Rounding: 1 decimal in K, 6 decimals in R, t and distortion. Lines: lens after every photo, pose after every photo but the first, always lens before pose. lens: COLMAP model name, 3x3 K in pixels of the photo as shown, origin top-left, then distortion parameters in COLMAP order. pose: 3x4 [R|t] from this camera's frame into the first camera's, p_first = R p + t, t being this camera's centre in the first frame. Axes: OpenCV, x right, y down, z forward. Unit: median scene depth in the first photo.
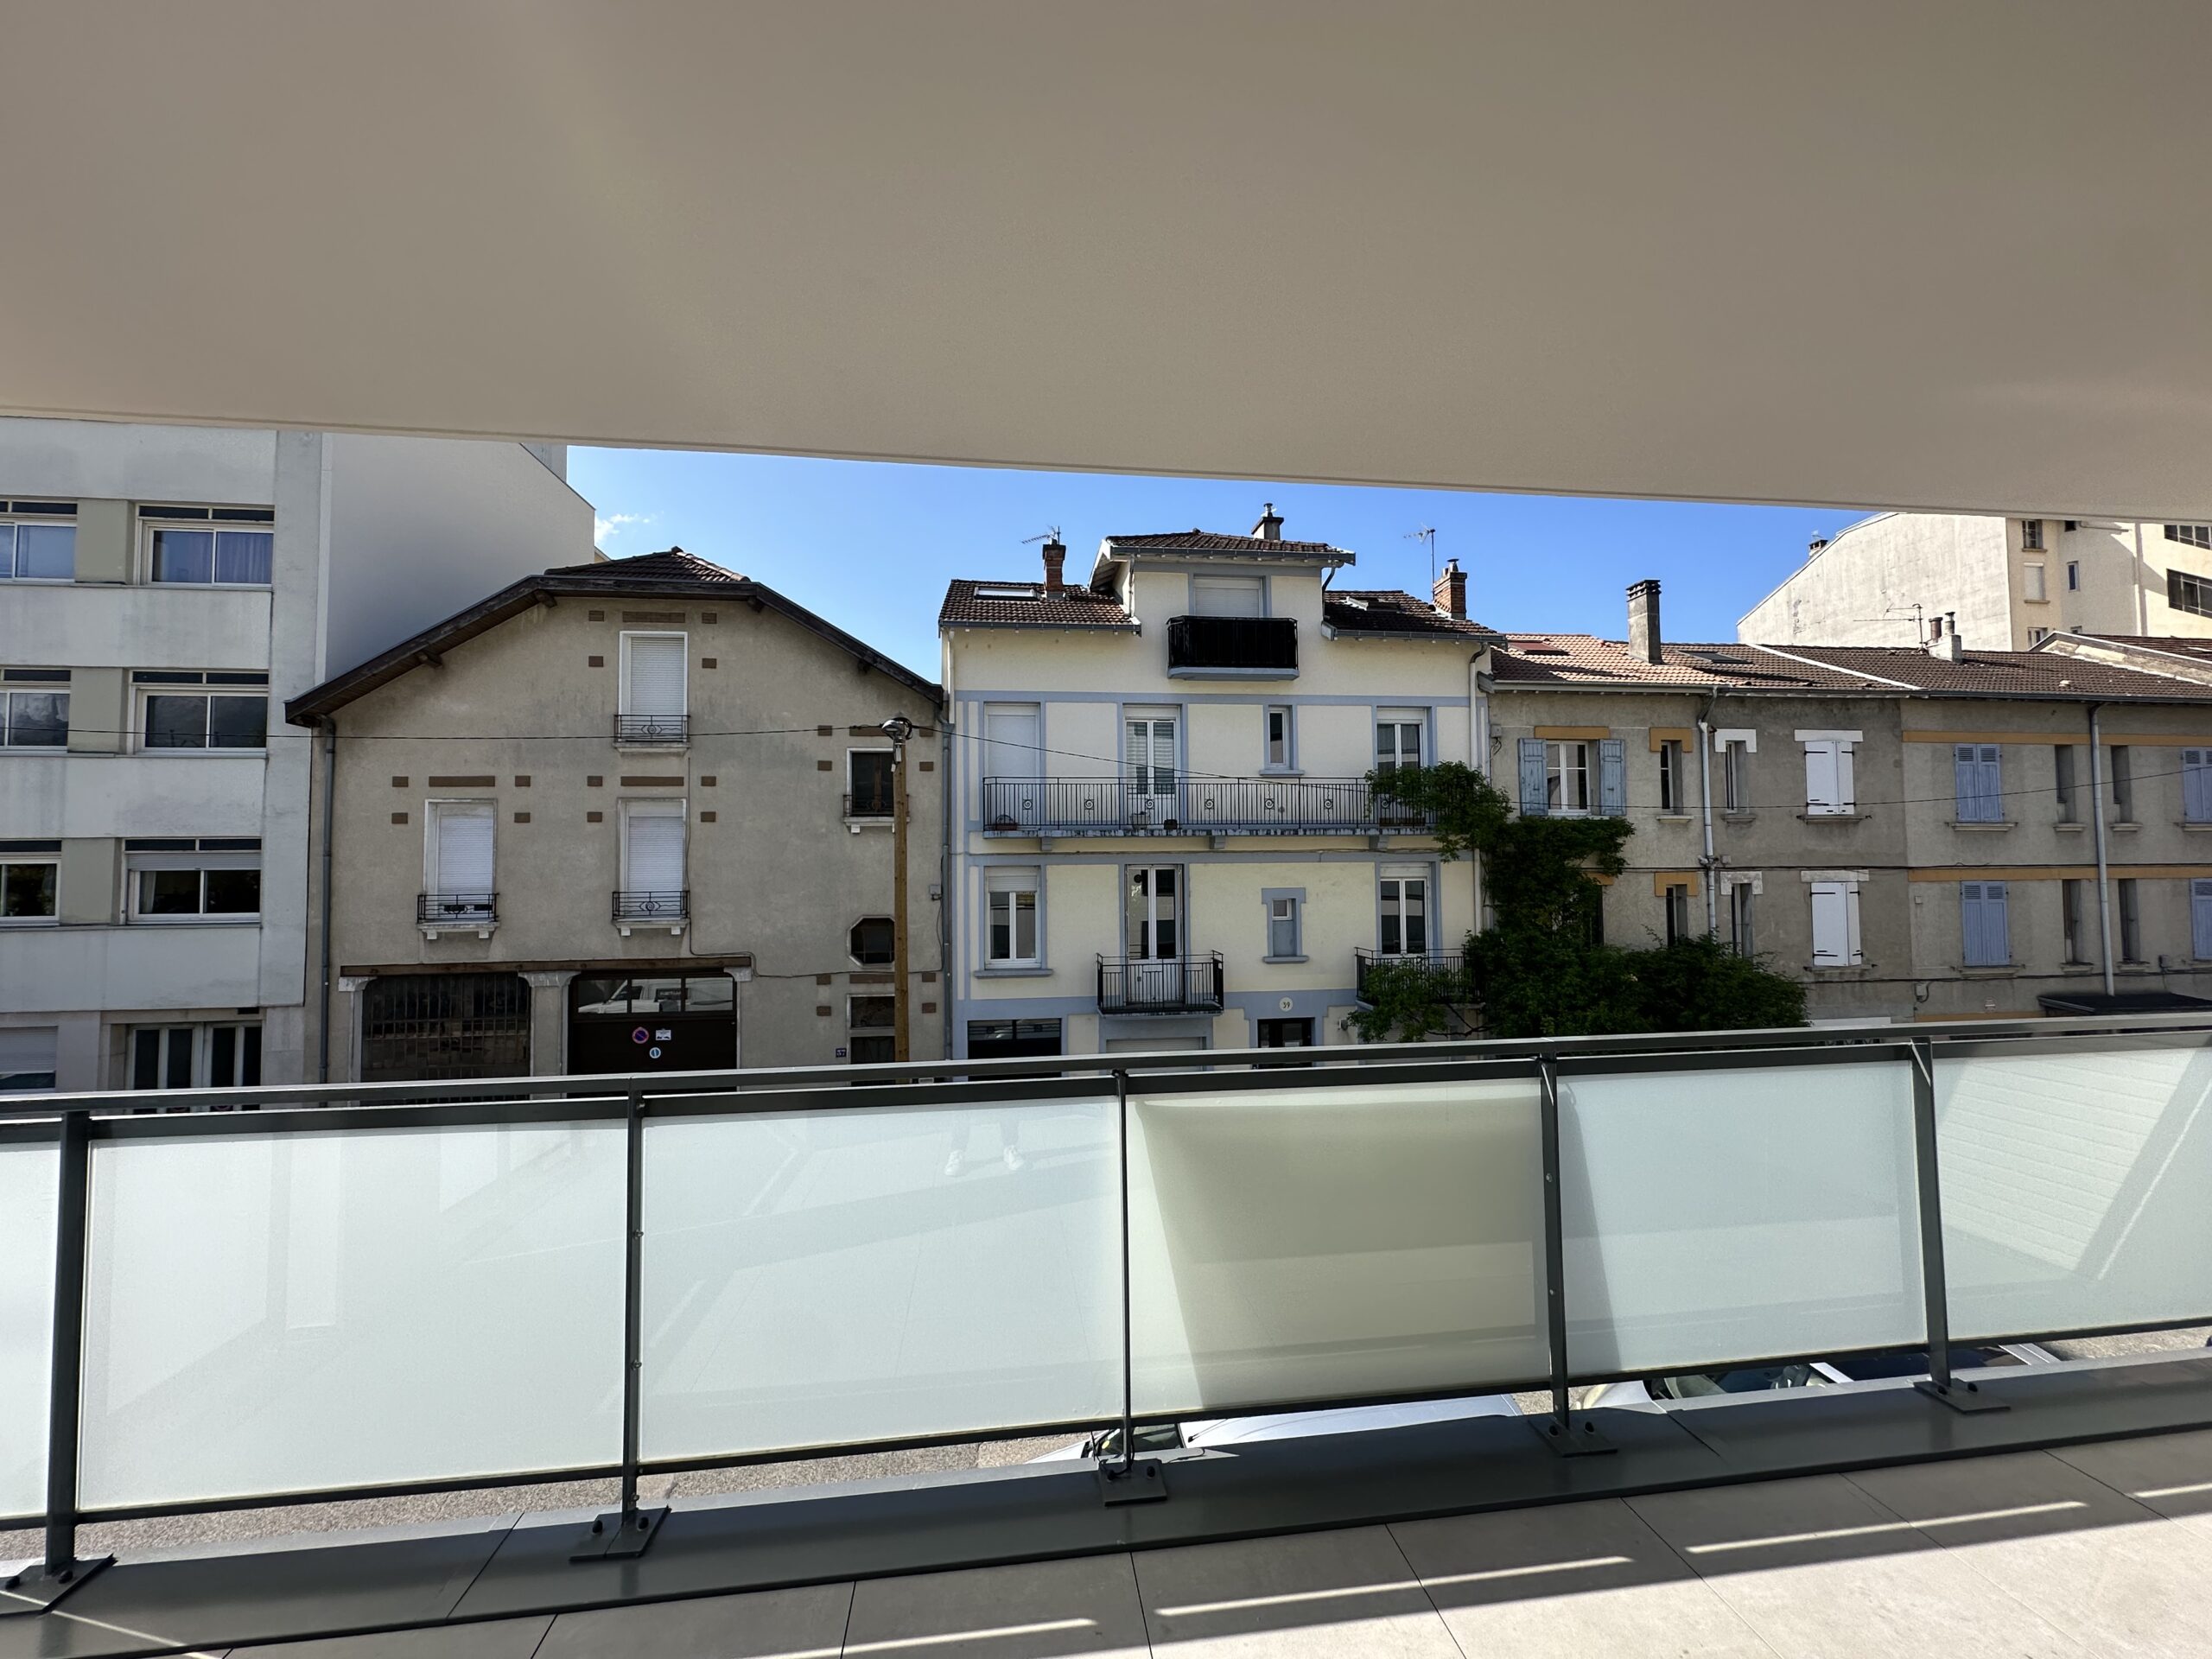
lens RADIAL K [[880.1, 0, 1113.2], [0, 880.1, 827.4], [0, 0, 1]] dist [-0.002931, 0.000730]
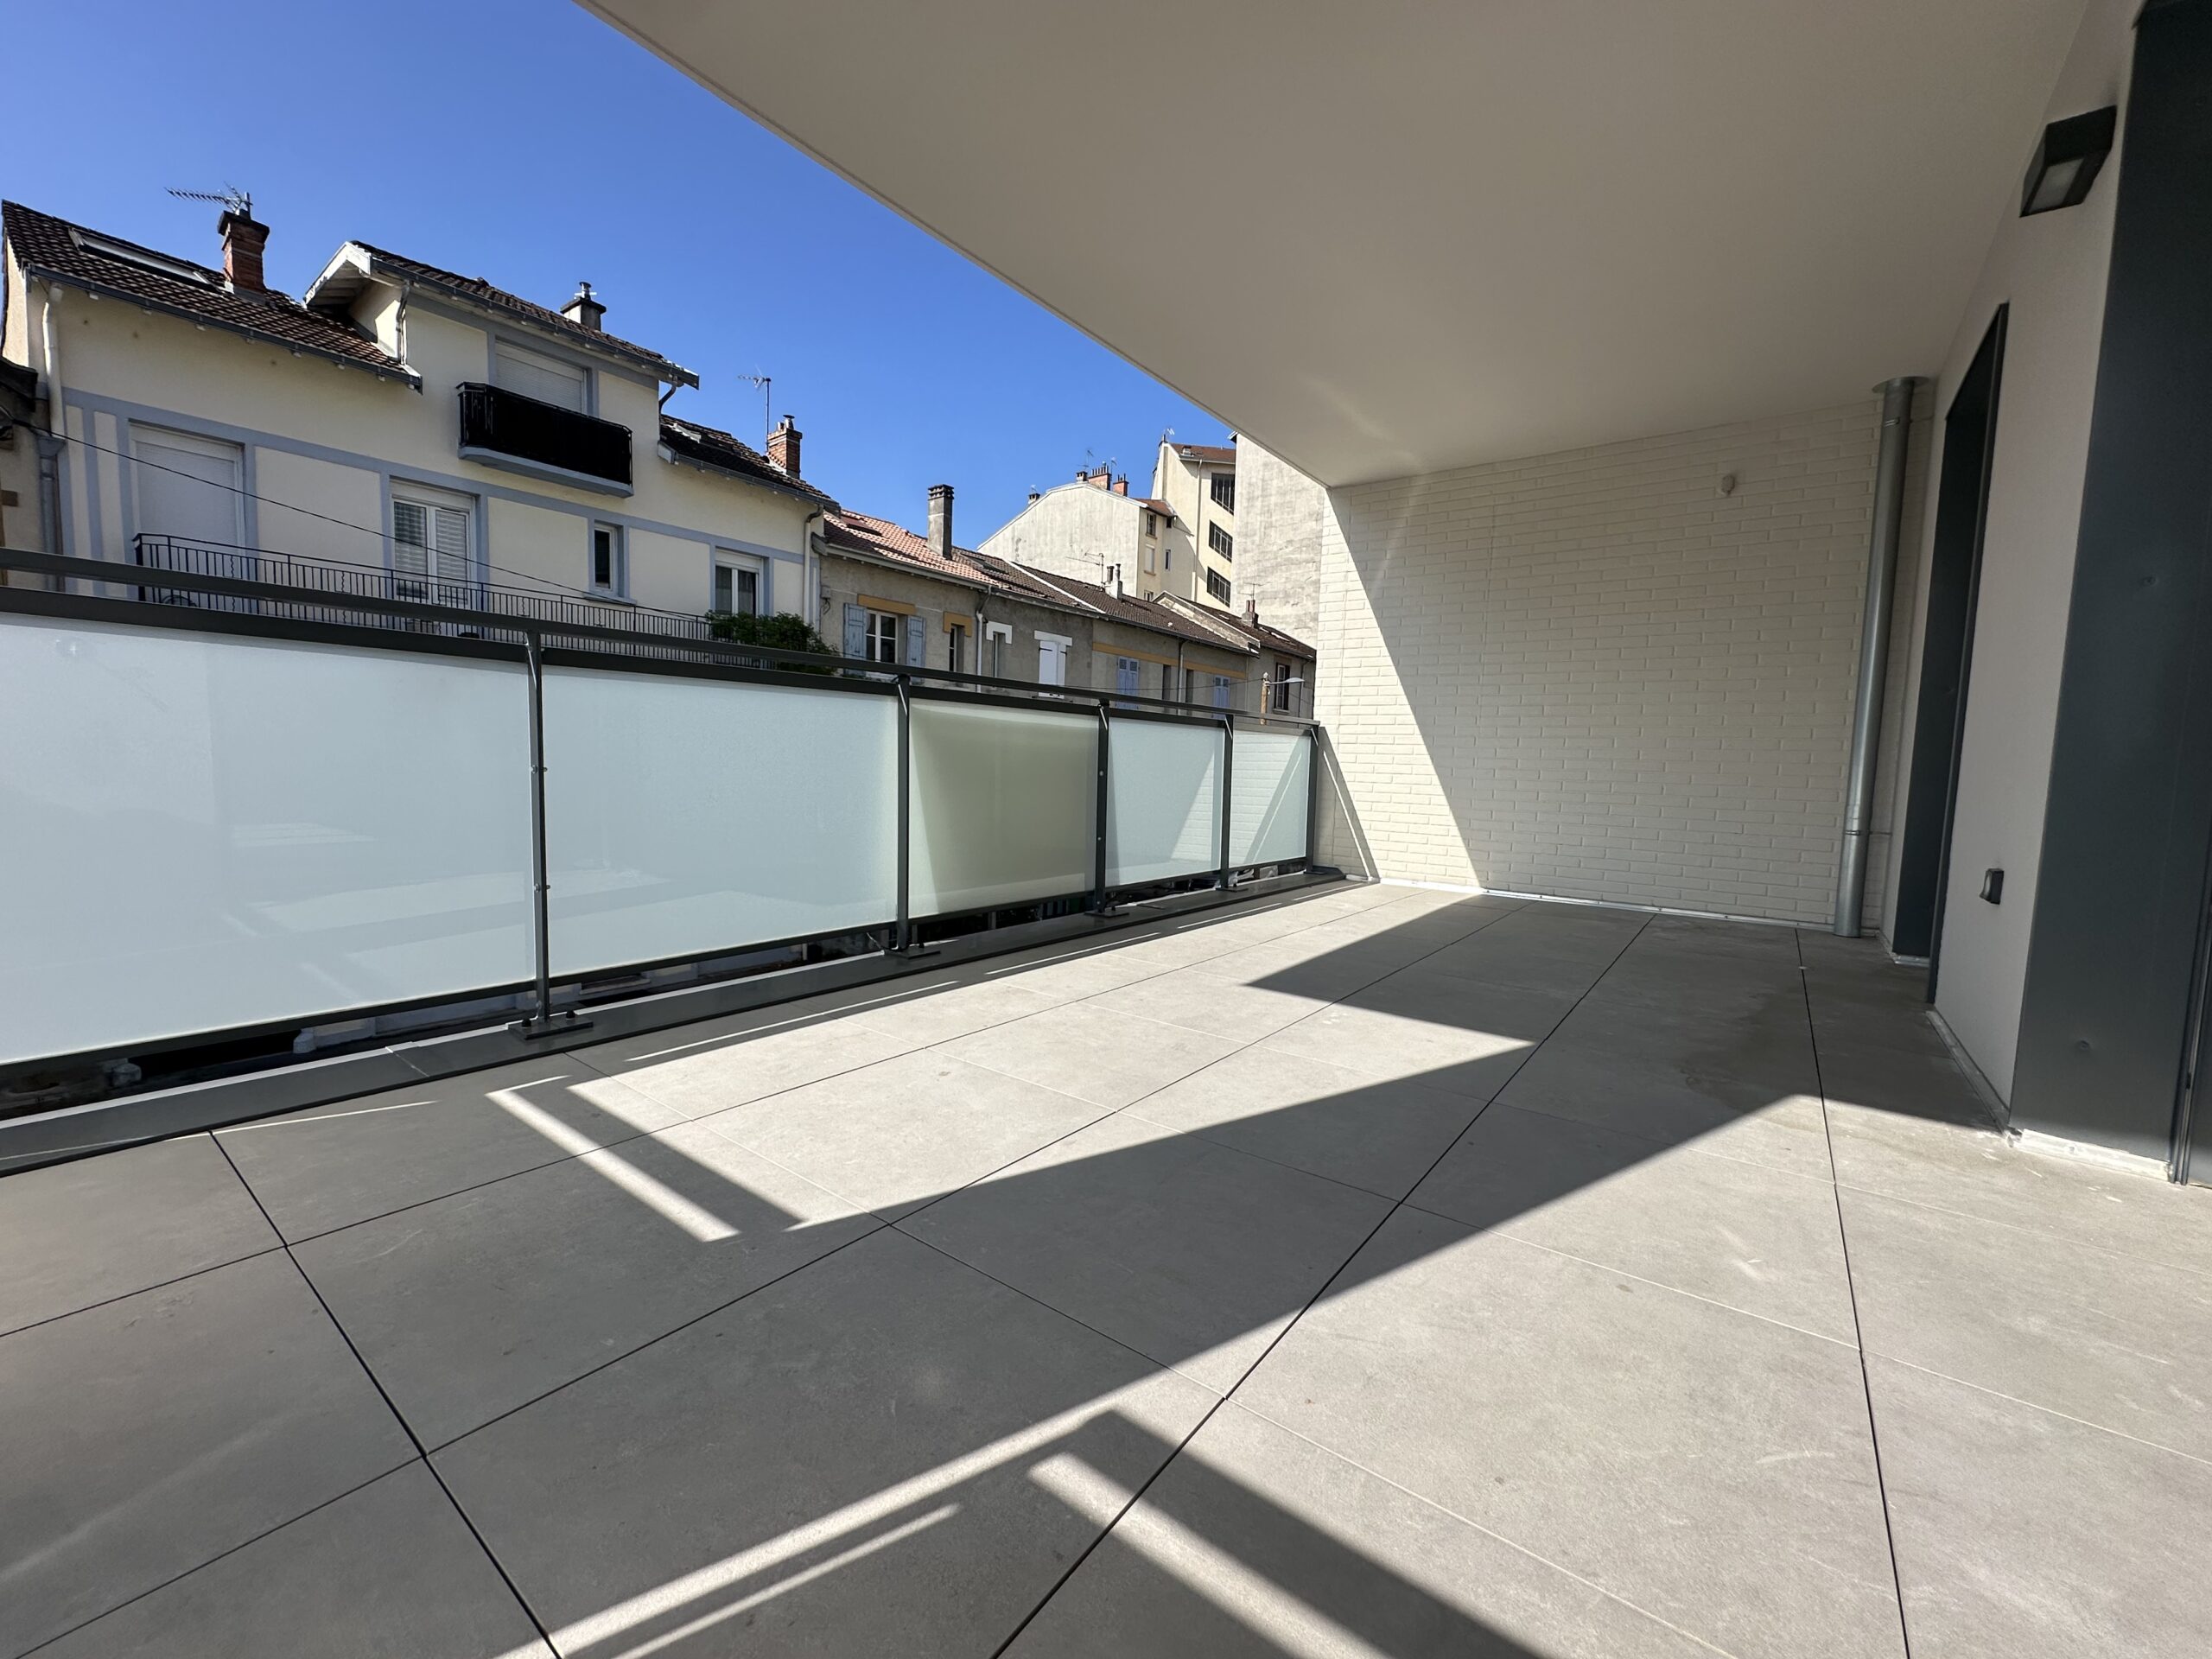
lens RADIAL K [[880.1, 0, 1107.3], [0, 880.1, 822.9], [0, 0, 1]] dist [-0.002931, 0.000730]
pose [[0.703567, -0.020104, 0.710344, -0.089430], [-0.069915, 0.992792, 0.097345, 0.039933], [-0.707181, -0.118153, 0.697090, -0.027836]]
